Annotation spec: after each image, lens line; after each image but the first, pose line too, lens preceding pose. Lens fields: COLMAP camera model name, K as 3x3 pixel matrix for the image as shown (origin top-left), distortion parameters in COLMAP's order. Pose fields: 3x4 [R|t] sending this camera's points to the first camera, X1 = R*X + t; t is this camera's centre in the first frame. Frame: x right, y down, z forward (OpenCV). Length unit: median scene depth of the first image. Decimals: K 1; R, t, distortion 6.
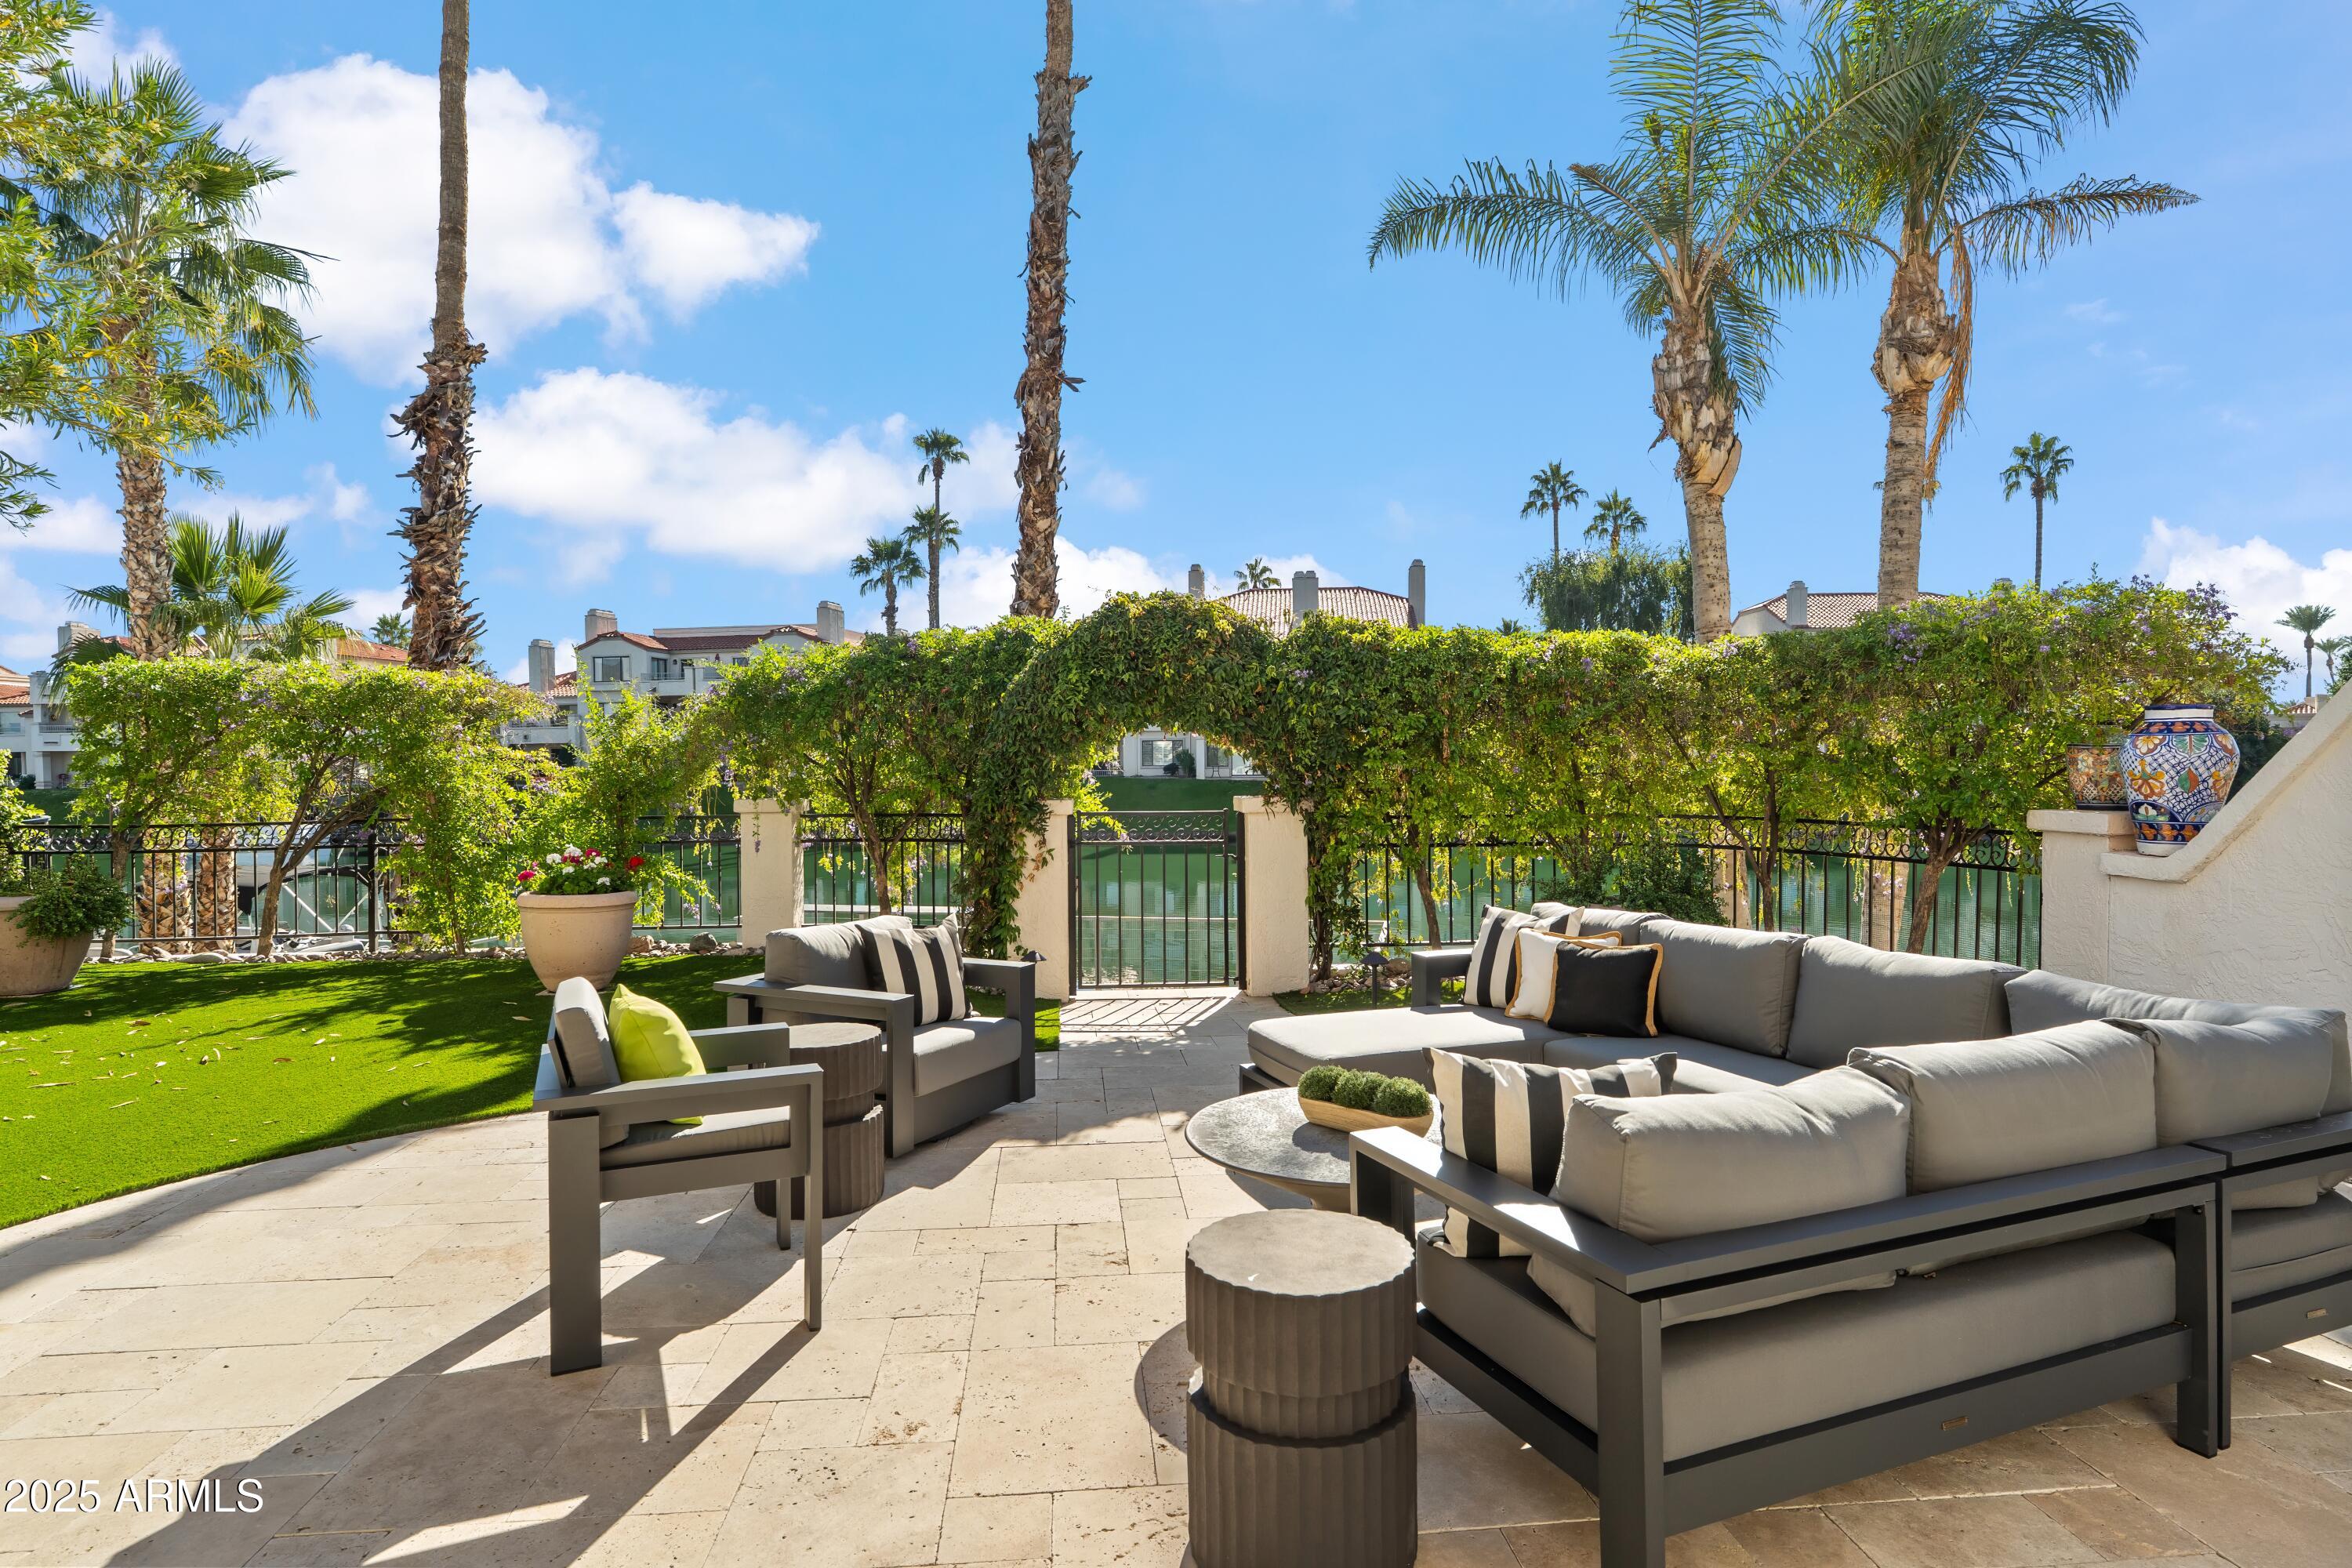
lens RADIAL K [[1249.5, 0, 1203.6], [0, 1249.5, 772.1], [0, 0, 1]] dist [-0.012077, 0.000468]
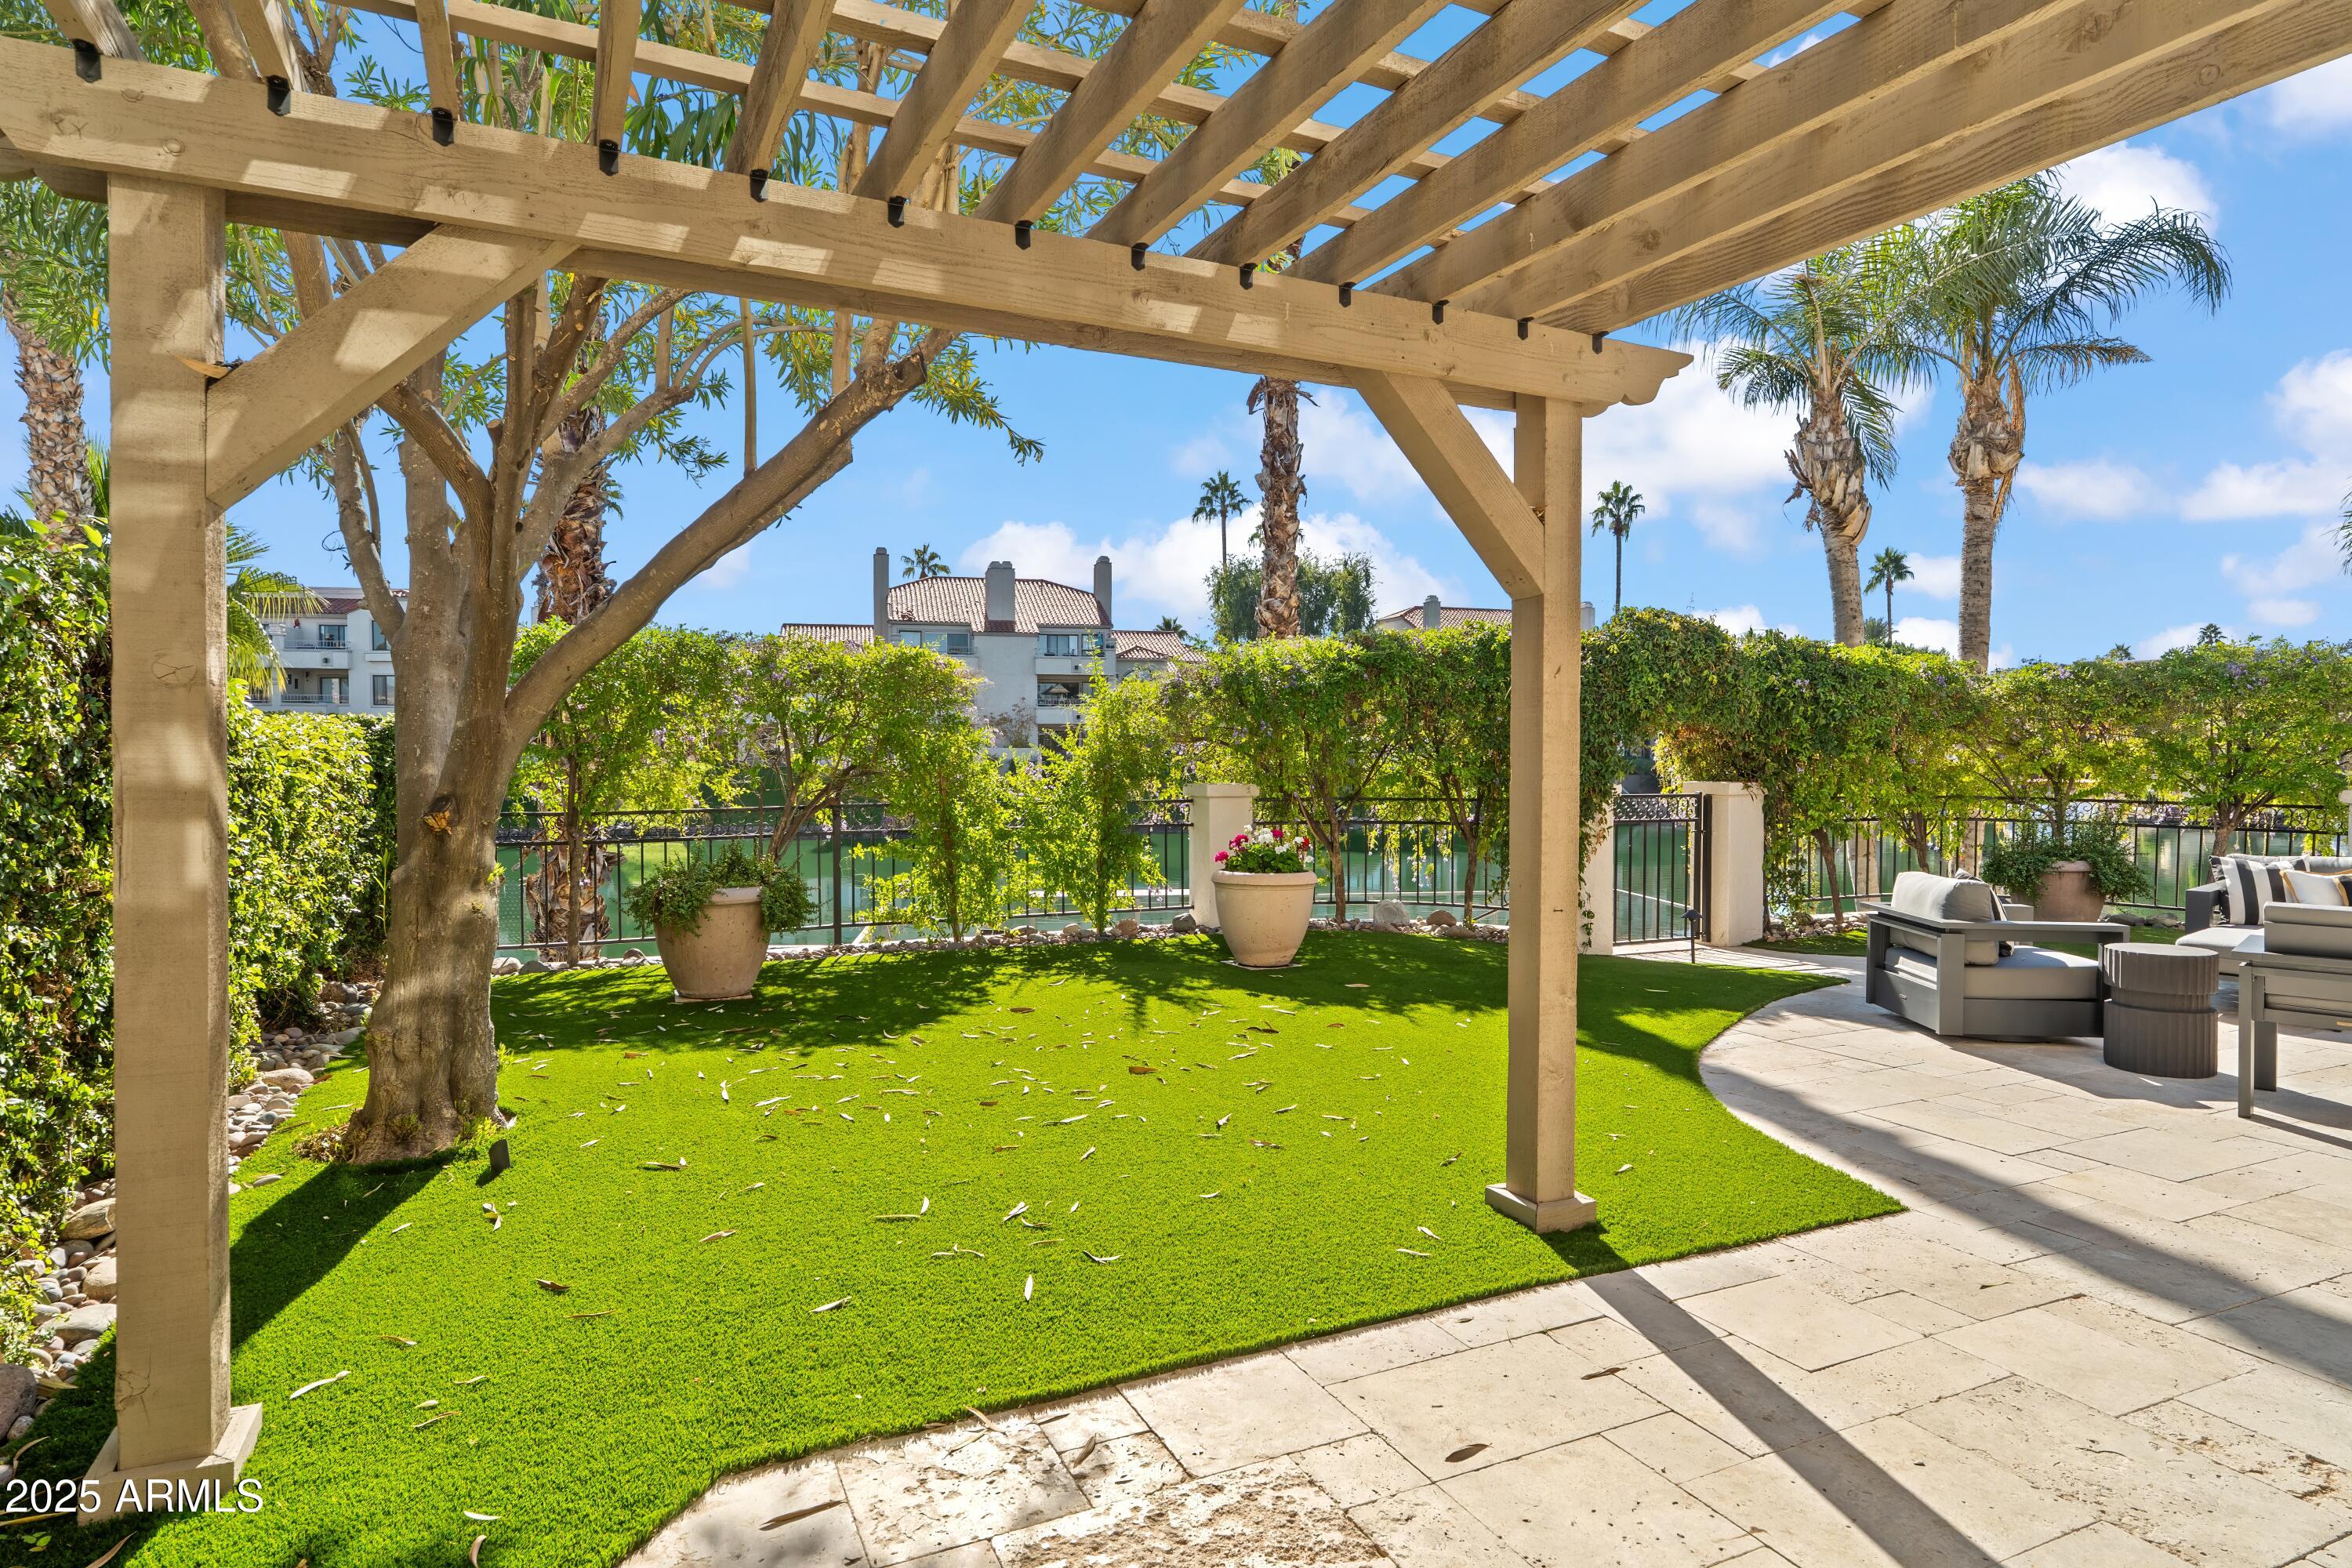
lens RADIAL K [[1249.5, 0, 1203.6], [0, 1249.5, 772.1], [0, 0, 1]] dist [-0.012077, 0.000468]
pose [[0.942502, 0.003352, 0.334185, -0.435813], [-0.005733, 0.999965, 0.006137, 0.002909], [-0.334152, -0.007700, 0.942488, 0.015980]]
